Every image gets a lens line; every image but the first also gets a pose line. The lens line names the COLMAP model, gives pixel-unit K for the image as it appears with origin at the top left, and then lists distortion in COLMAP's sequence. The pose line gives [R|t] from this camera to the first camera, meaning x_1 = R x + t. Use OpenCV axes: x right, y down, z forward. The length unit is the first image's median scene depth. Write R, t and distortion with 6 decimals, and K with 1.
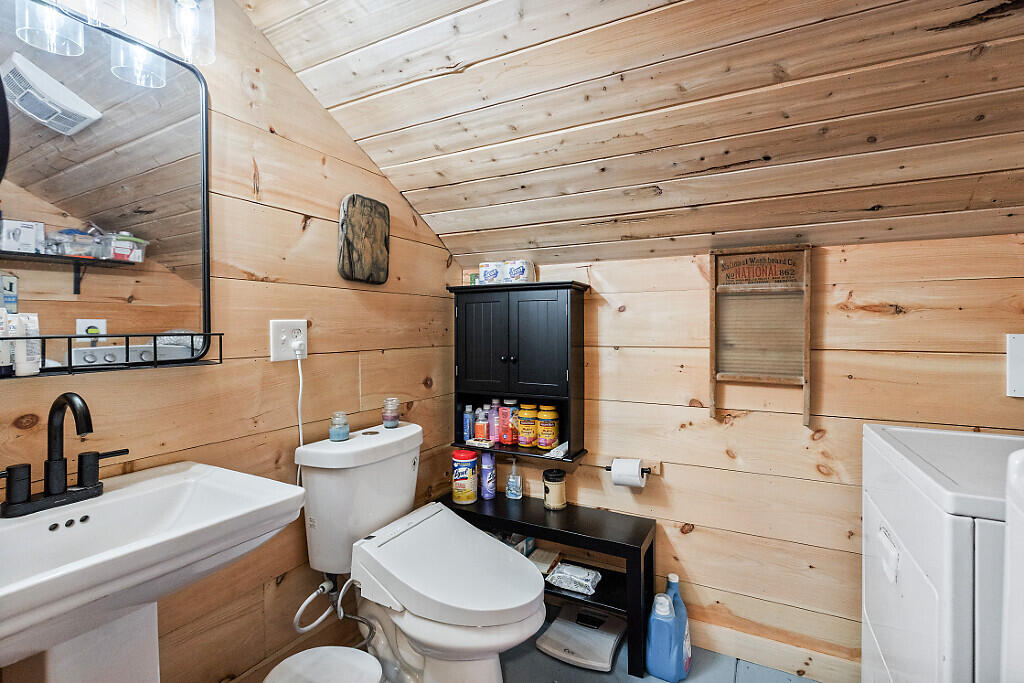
lens RADIAL K [[464.4, 0, 508.3], [0, 464.4, 334.2], [0, 0, 1]] dist [0.002072, -0.002877]
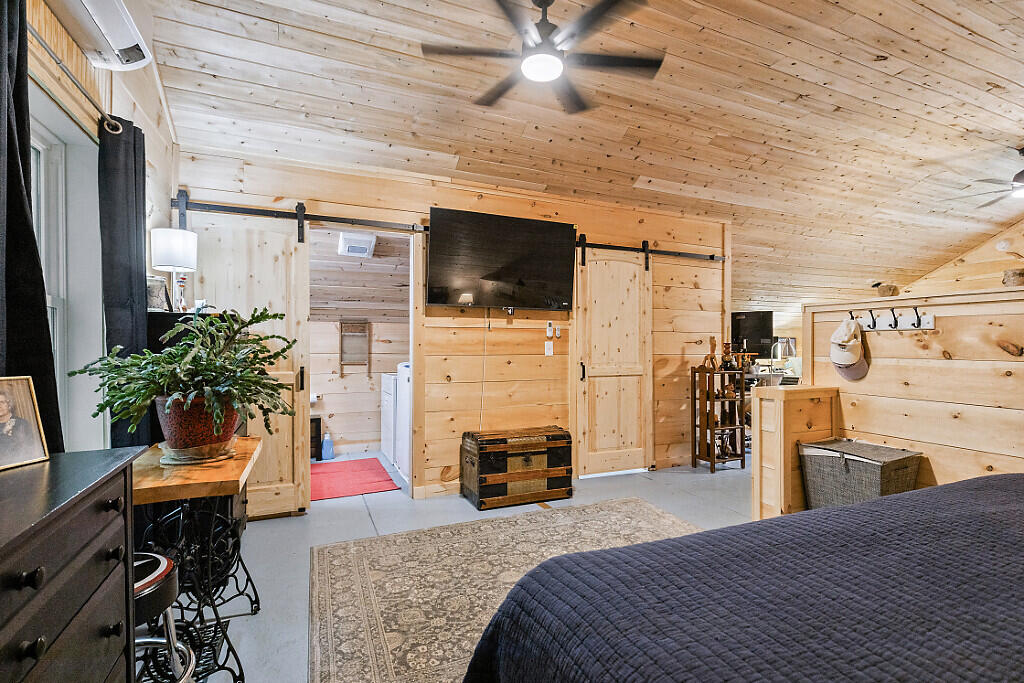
lens RADIAL K [[464.4, 0, 508.0], [0, 464.4, 346.1], [0, 0, 1]] dist [0.002072, -0.002877]
pose [[0.632578, -0.000223, 0.774497, -1.297080], [-0.000657, 0.999999, 0.000825, -0.021953], [-0.774497, -0.001031, 0.632577, -1.882148]]
